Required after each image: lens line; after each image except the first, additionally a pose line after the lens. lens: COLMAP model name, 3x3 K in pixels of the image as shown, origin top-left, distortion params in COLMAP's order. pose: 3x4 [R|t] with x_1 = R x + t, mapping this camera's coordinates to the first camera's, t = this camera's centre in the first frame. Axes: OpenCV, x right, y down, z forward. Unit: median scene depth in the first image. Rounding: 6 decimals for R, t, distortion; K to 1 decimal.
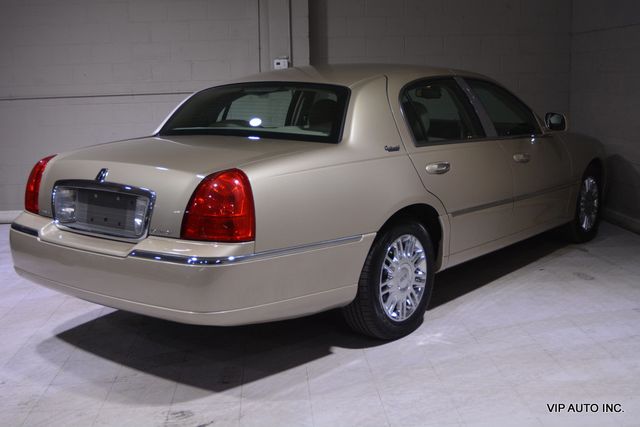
lens RADIAL K [[825.0, 0, 318.5], [0, 825.0, 214.1], [0, 0, 1]] dist [-0.048492, 0.000000]
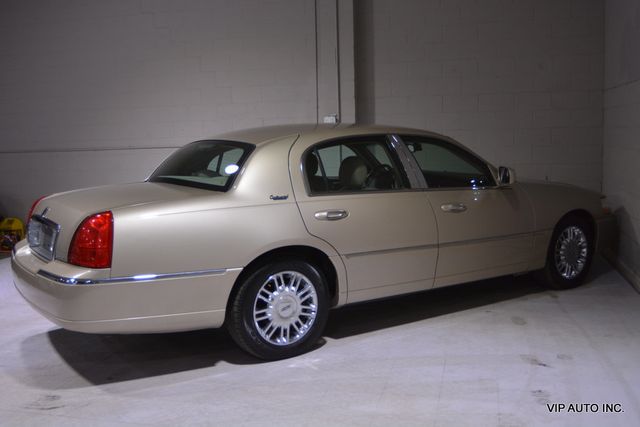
lens RADIAL K [[720.8, 0, 323.7], [0, 720.8, 218.6], [0, 0, 1]] dist [-0.062941, 0.000000]
pose [[0.946086, 0.036822, -0.321815, 0.467098], [-0.047833, 0.998507, -0.026373, -0.024490], [0.320364, 0.040345, 0.946435, 0.046606]]
